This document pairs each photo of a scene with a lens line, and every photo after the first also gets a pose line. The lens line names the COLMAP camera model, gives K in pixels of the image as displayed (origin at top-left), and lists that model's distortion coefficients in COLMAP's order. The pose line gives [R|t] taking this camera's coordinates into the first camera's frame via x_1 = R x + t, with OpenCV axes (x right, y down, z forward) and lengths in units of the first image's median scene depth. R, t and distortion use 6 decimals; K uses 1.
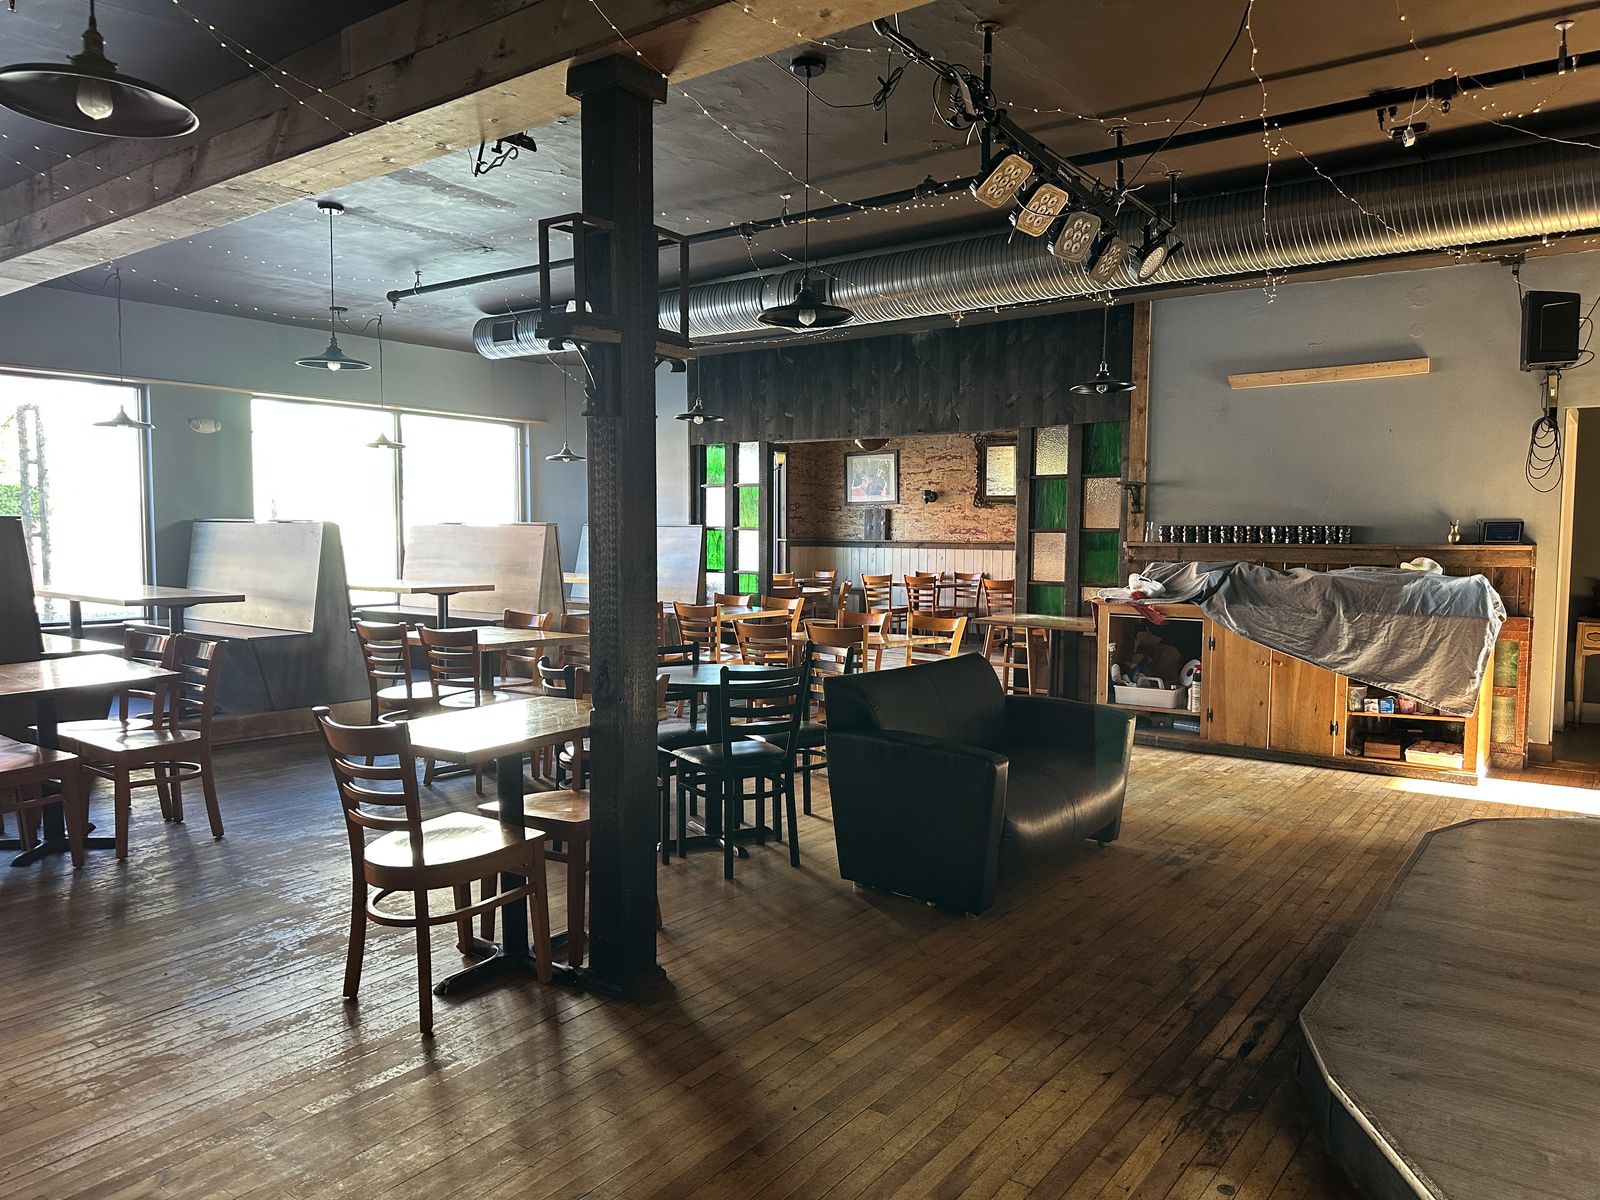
lens RADIAL K [[1126.1, 0, 746.3], [0, 1126.1, 594.5], [0, 0, 1]] dist [0.026119, -0.047526]
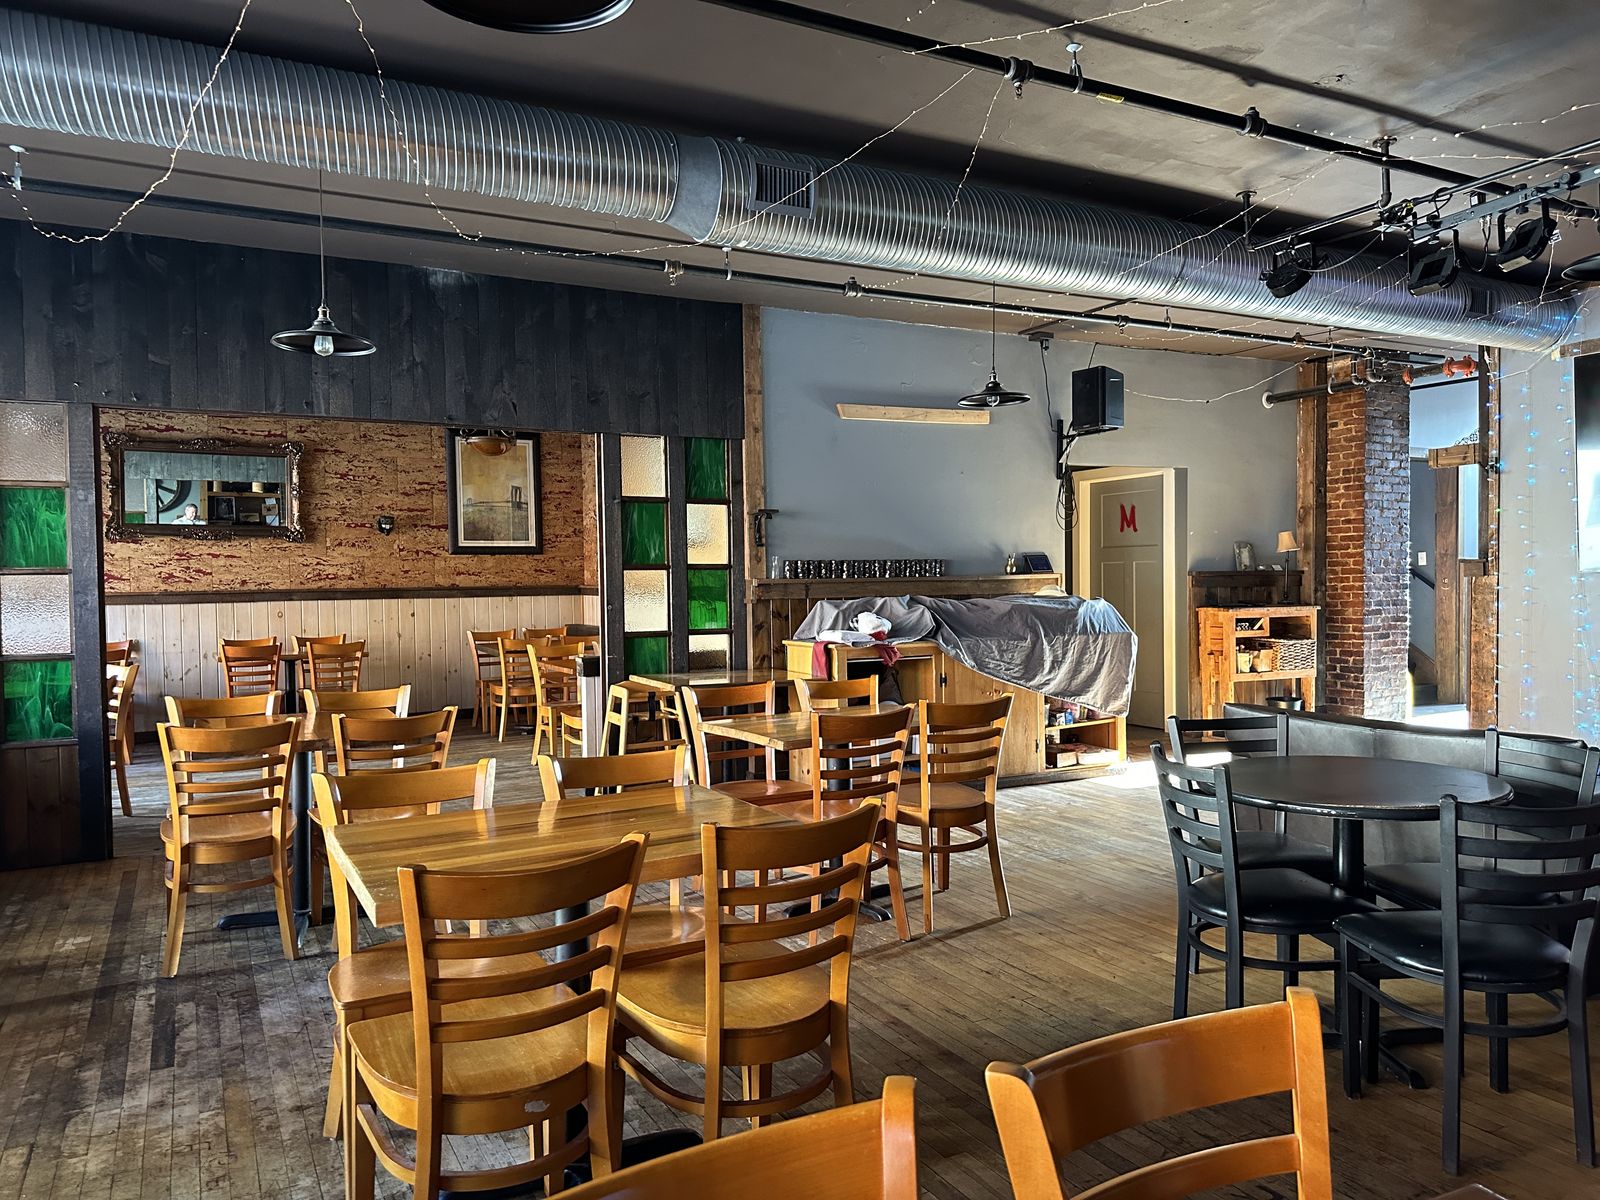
lens RADIAL K [[1126.1, 0, 788.3], [0, 1126.1, 594.0], [0, 0, 1]] dist [0.026119, -0.047526]
pose [[0.378627, -0.022647, 0.925272, -0.488502], [0.069346, 0.997585, -0.003960, -0.033184], [-0.922948, 0.065664, 0.379283, 0.719443]]
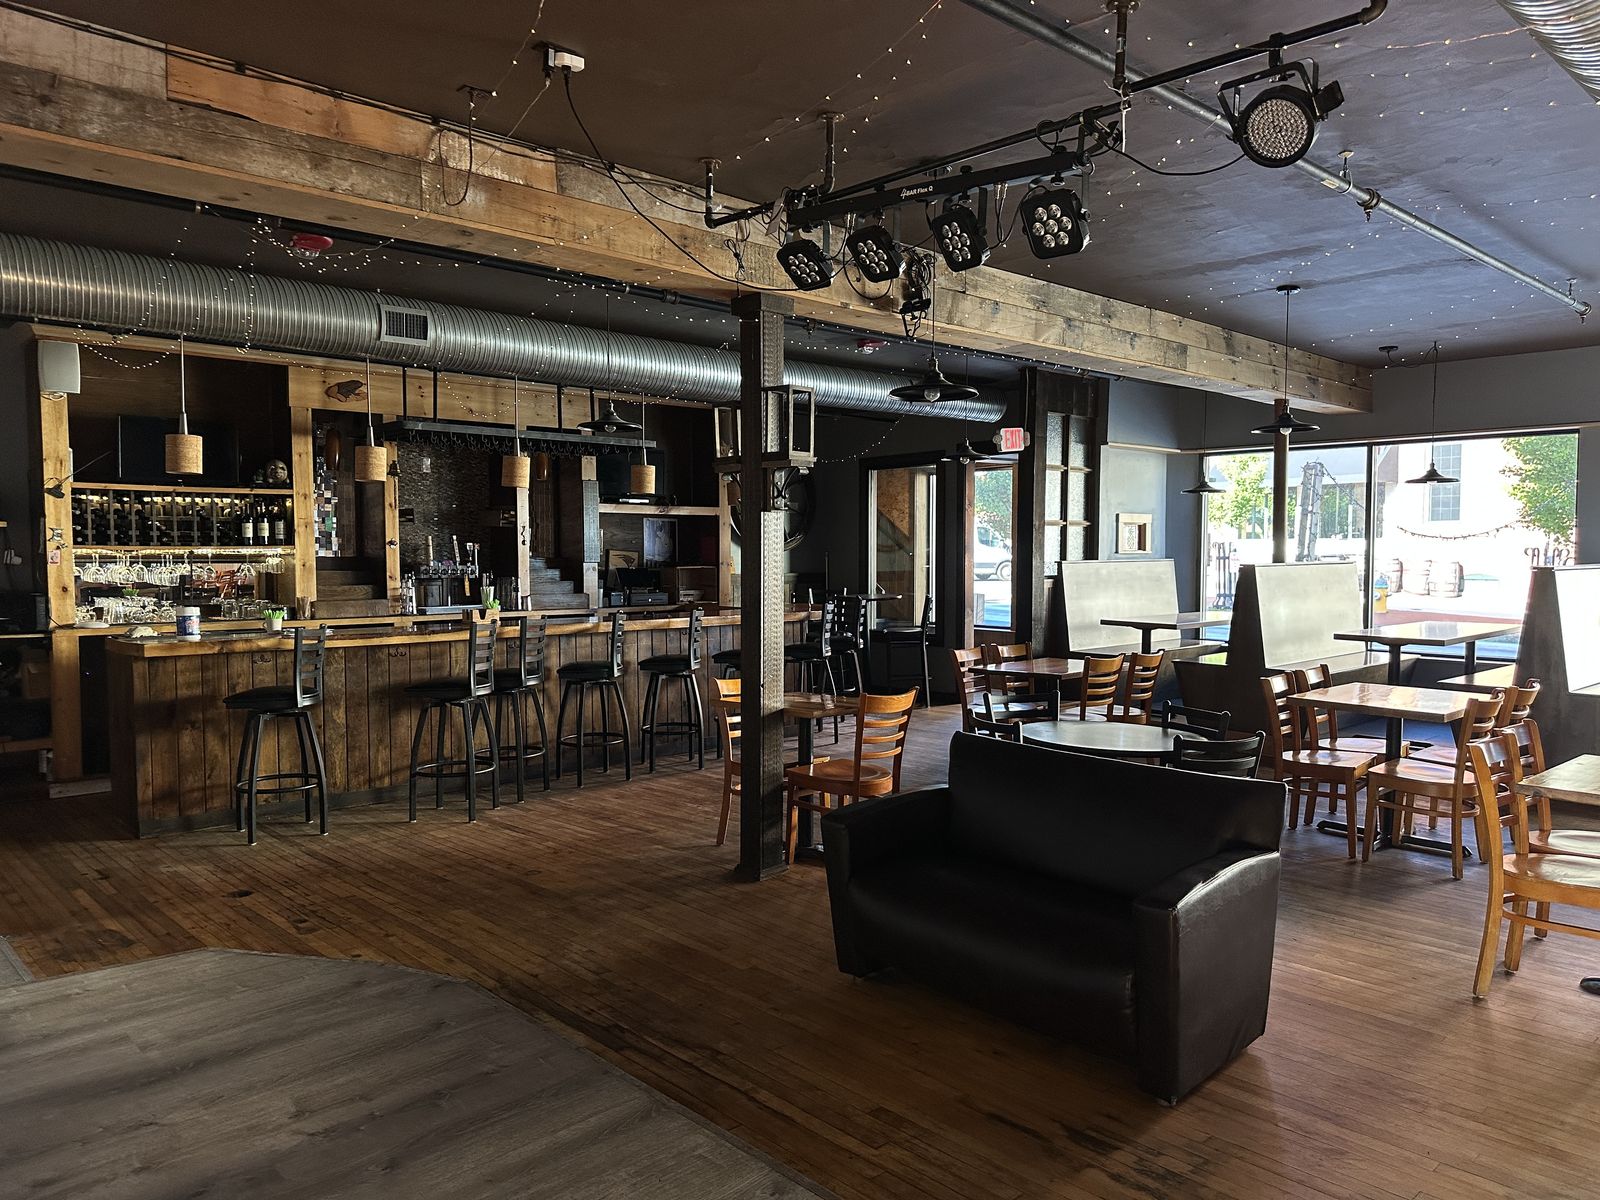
lens RADIAL K [[1126.1, 0, 812.3], [0, 1126.1, 598.5], [0, 0, 1]] dist [0.026119, -0.047526]
pose [[-0.134254, 0.051007, -0.989633, 0.654770], [-0.058505, 0.996524, 0.059299, -0.057377], [0.989218, 0.065859, -0.130803, 0.597496]]
